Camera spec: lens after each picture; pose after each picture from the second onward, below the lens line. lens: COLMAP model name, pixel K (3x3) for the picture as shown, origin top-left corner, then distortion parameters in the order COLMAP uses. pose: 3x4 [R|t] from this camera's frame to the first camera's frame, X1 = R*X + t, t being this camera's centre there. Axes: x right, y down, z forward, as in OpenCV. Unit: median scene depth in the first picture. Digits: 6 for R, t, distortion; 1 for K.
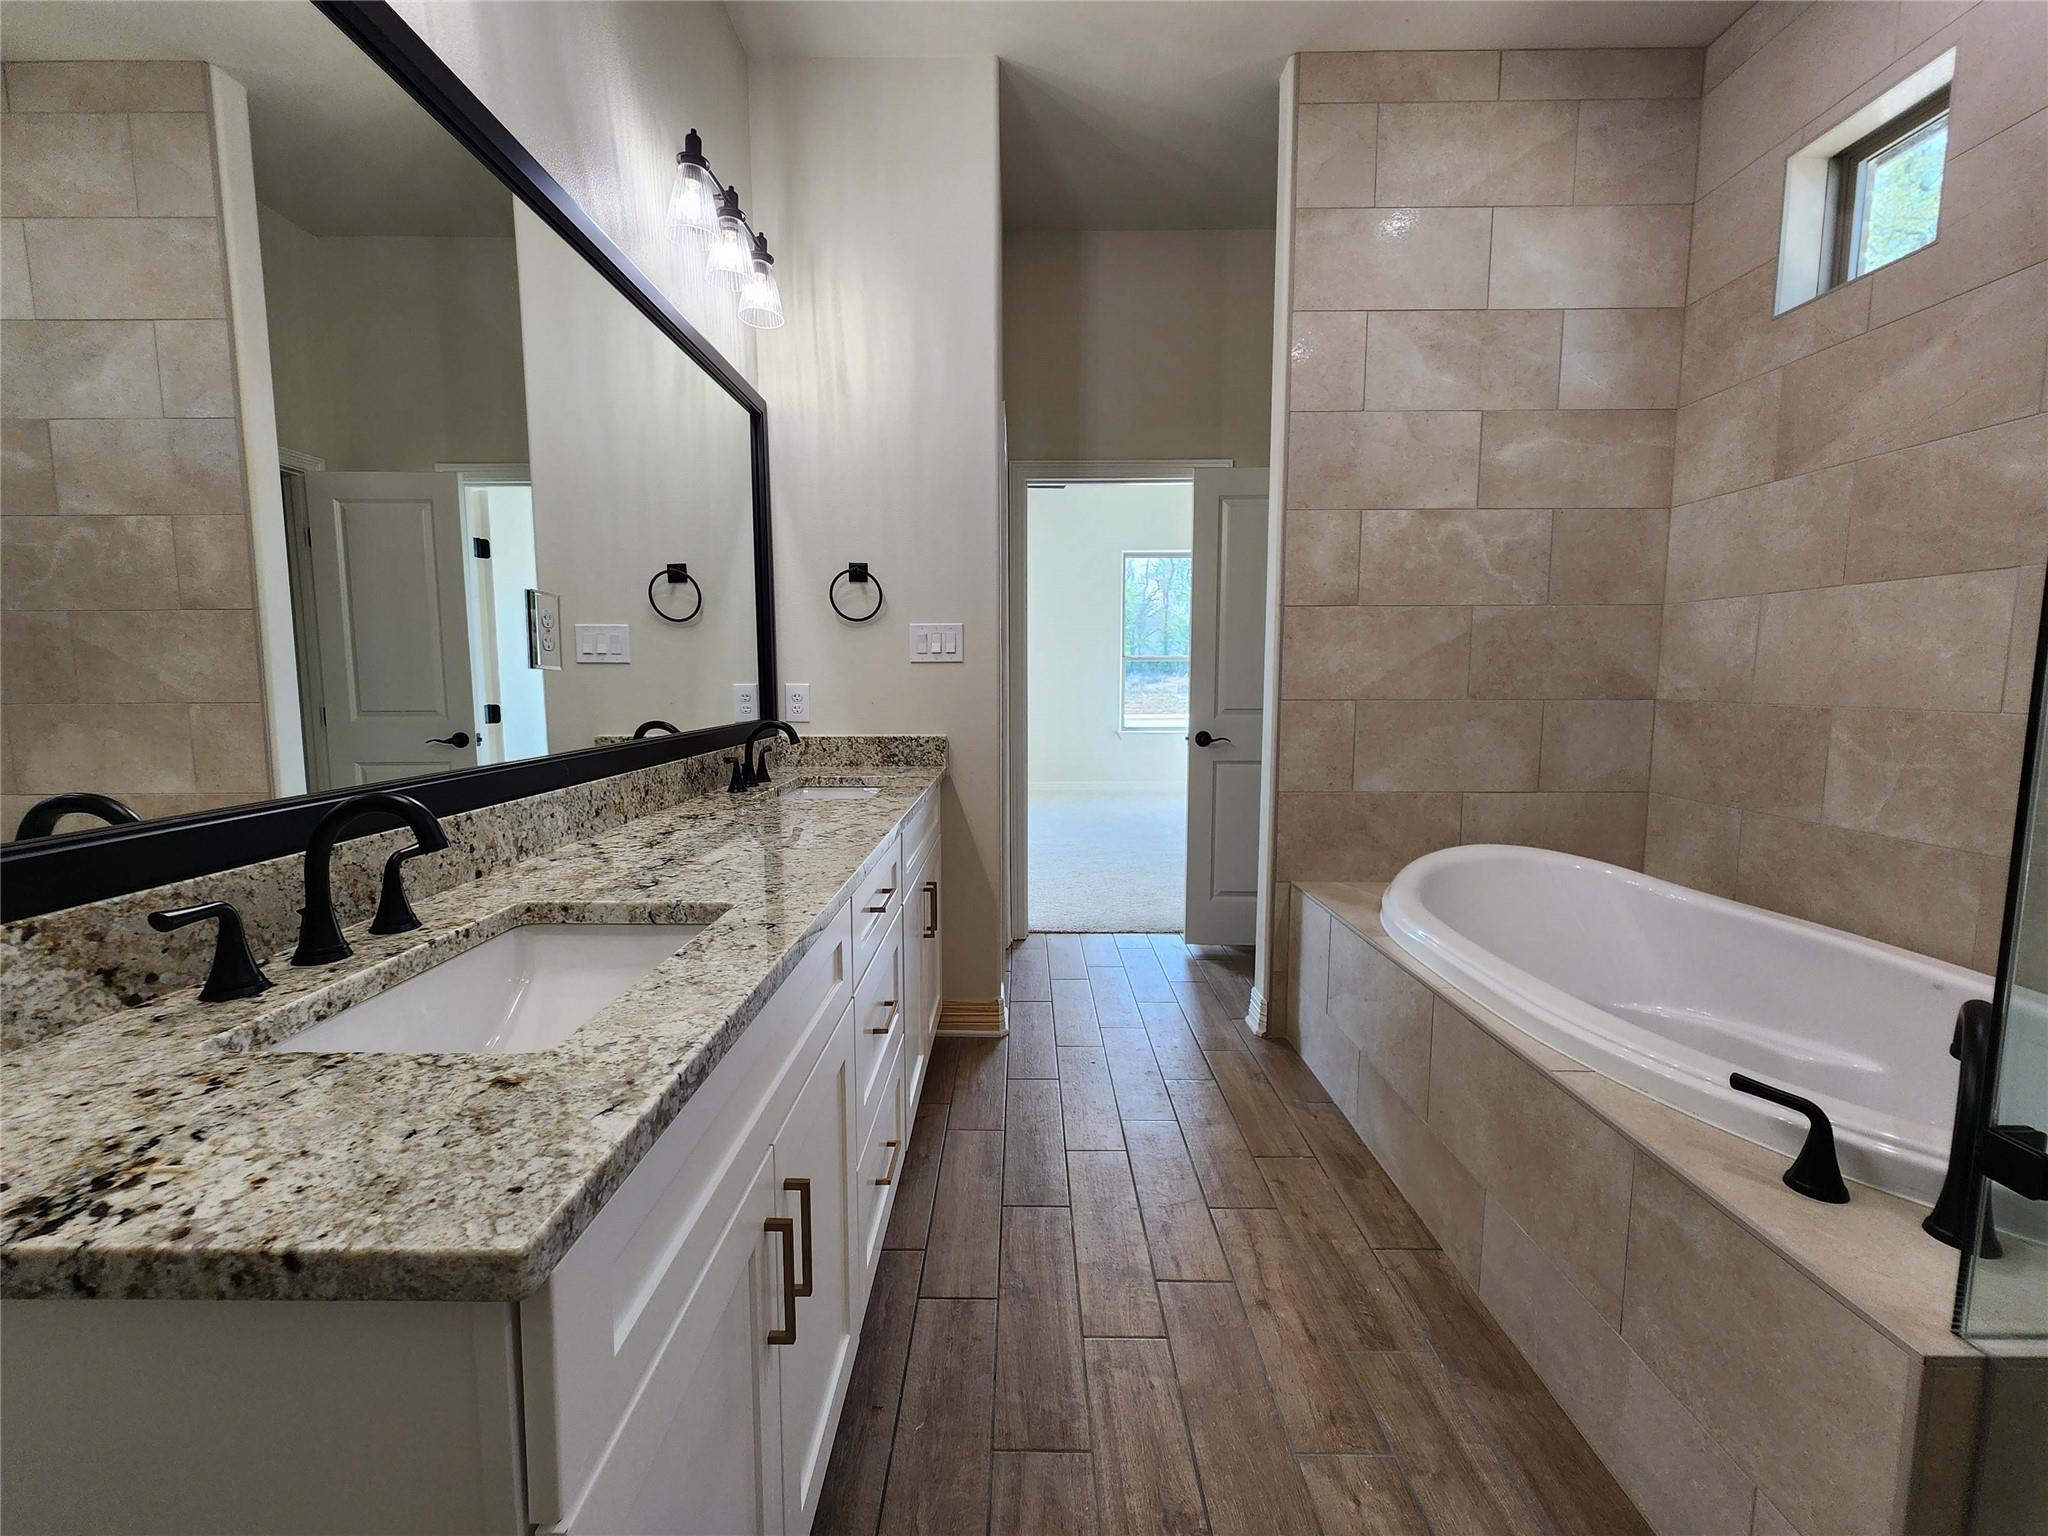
lens RADIAL K [[838.1, 0, 1014.2], [0, 838.1, 760.7], [0, 0, 1]] dist [0.002631, -0.001522]
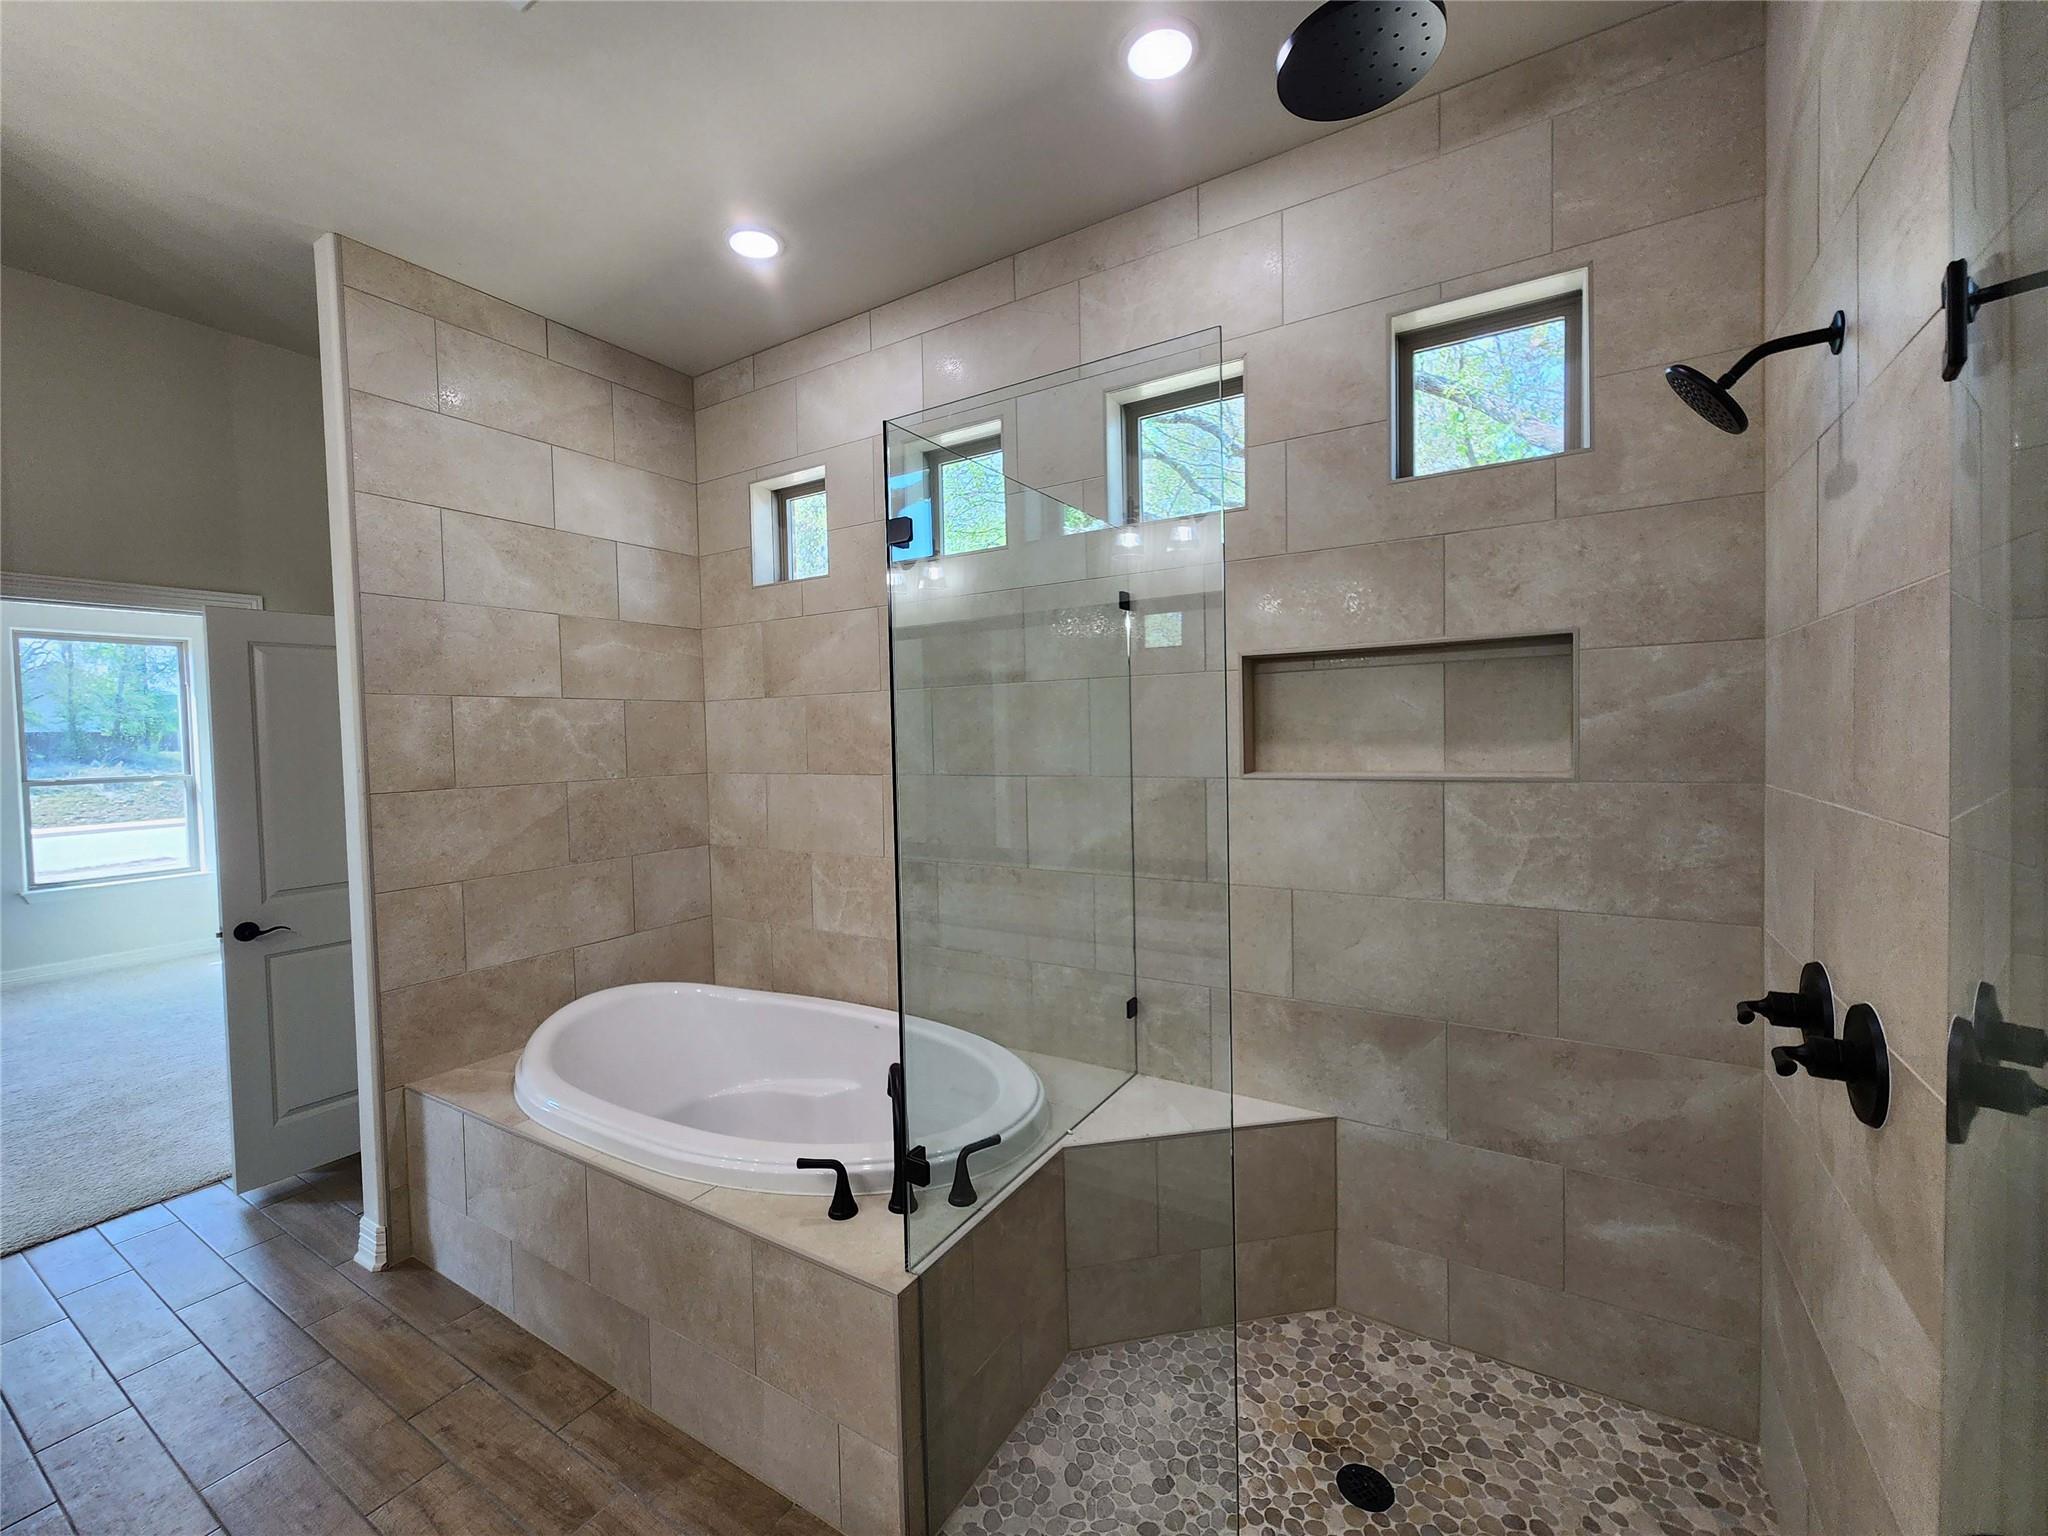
lens RADIAL K [[839.2, 0, 1008.8], [0, 839.2, 761.5], [0, 0, 1]] dist [0.002406, 0.000356]
pose [[0.524317, -0.039845, 0.850591, -0.117877], [0.109659, 0.993746, -0.021045, -0.145678], [-0.844433, 0.104309, 0.525407, -0.113372]]
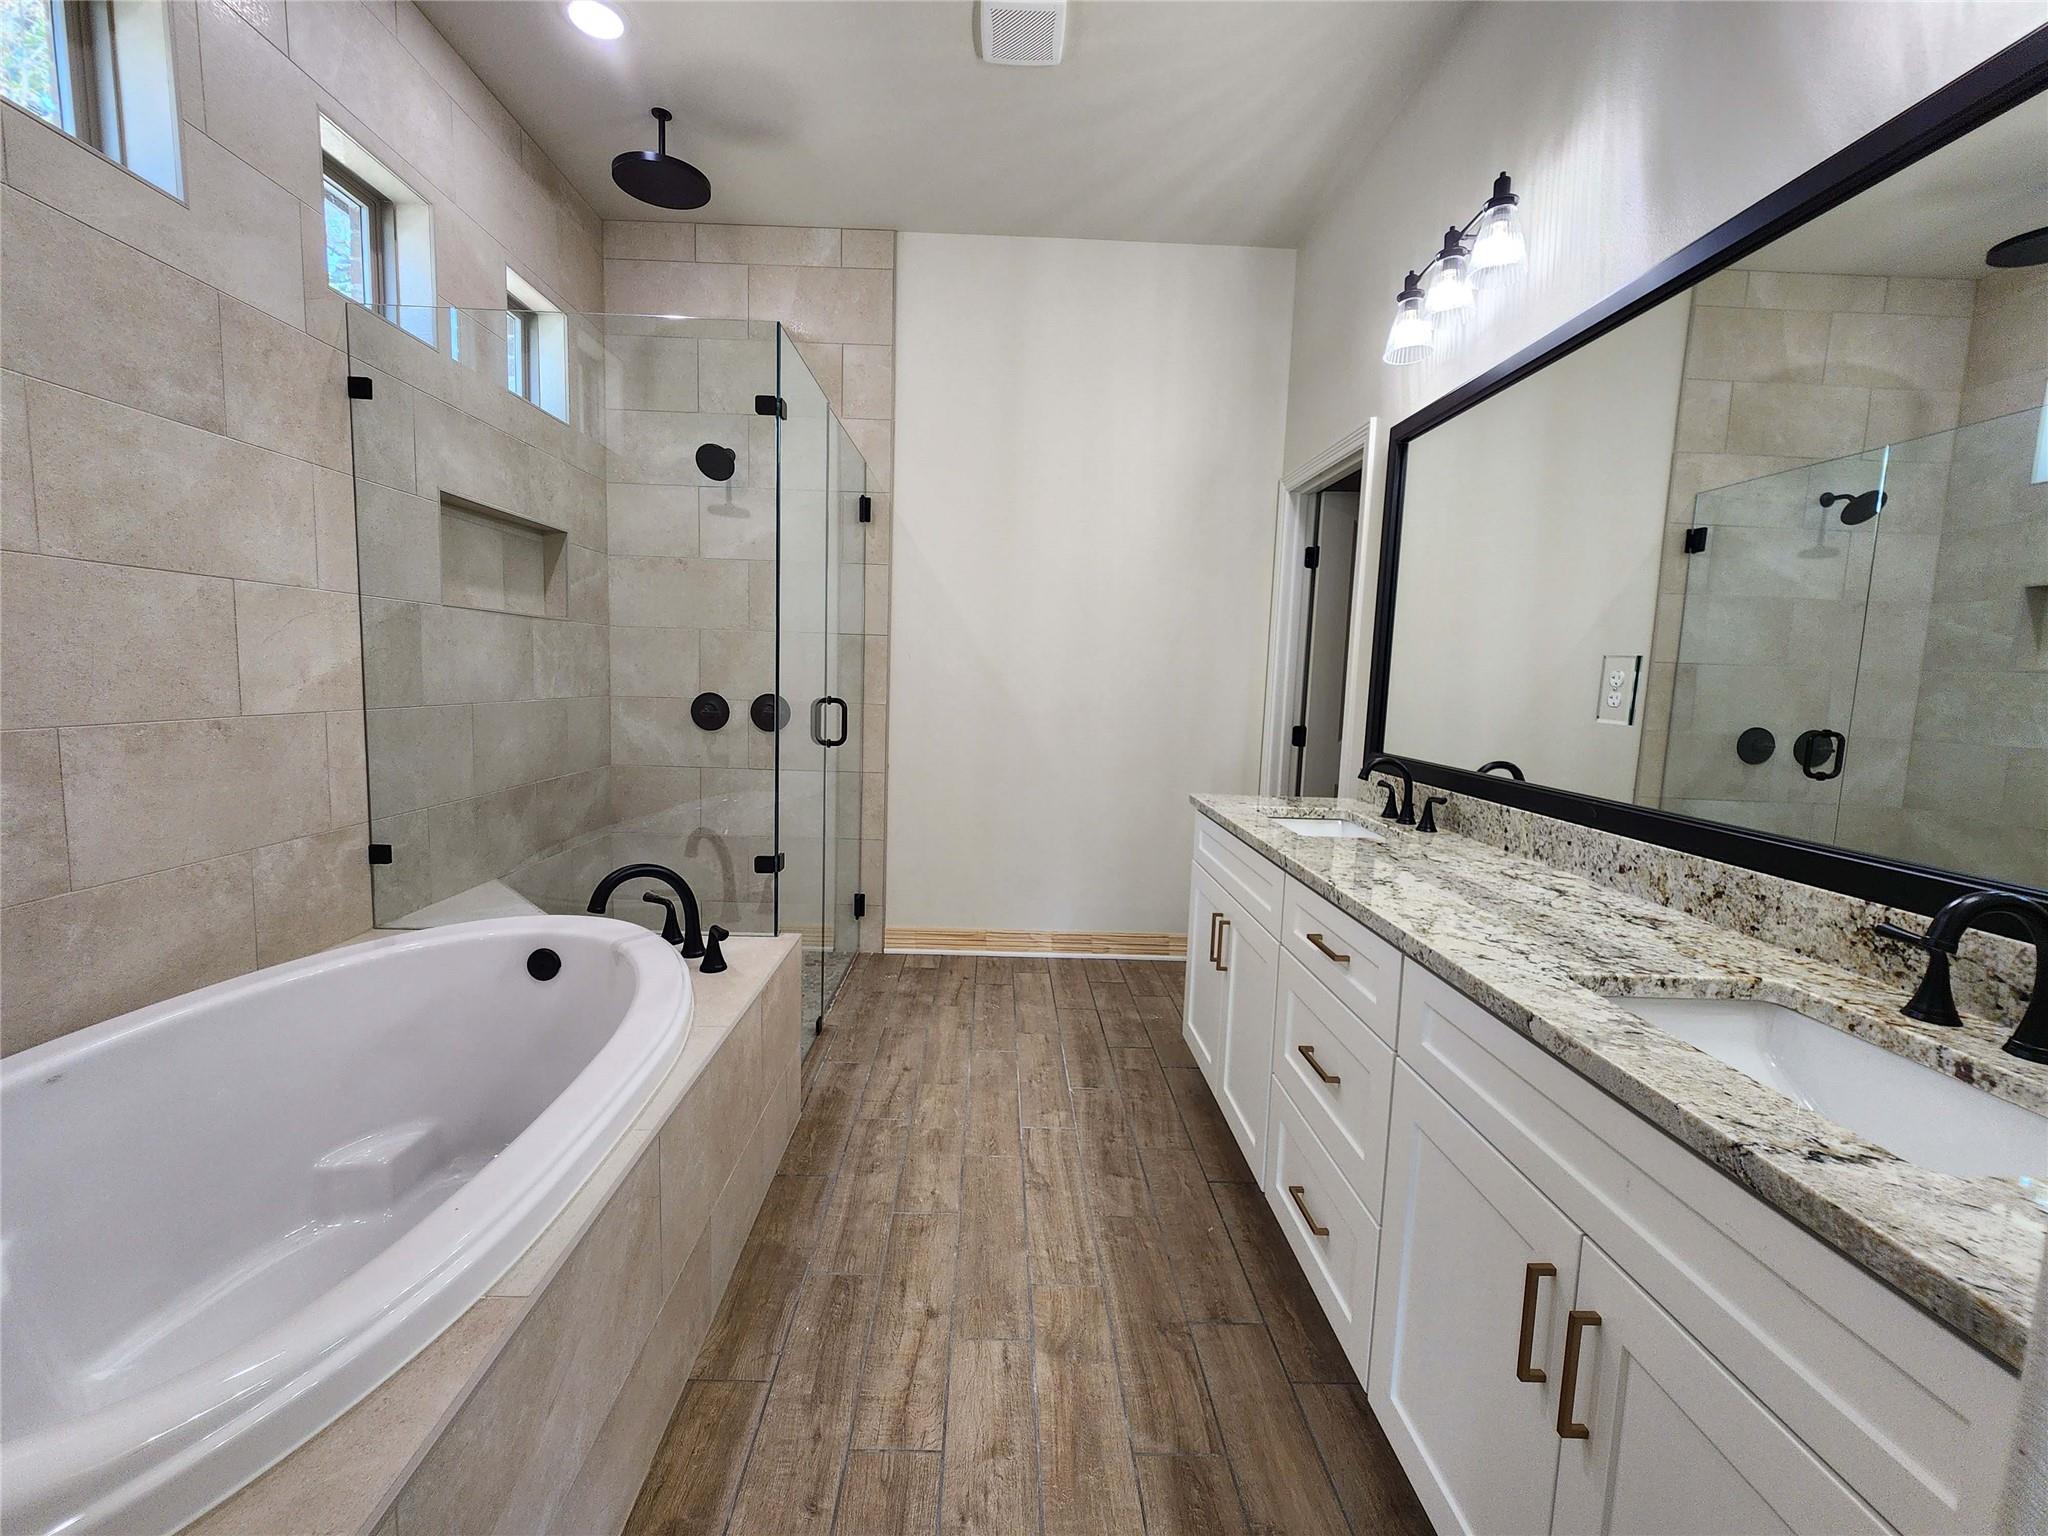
lens RADIAL K [[839.9, 0, 1014.6], [0, 839.9, 760.2], [0, 0, 1]] dist [0.013872, -0.004883]
pose [[-0.998839, -0.028411, -0.038891, 0.183407], [-0.035769, 0.978326, 0.203956, -0.170134], [0.032253, 0.205111, -0.978207, 1.354370]]
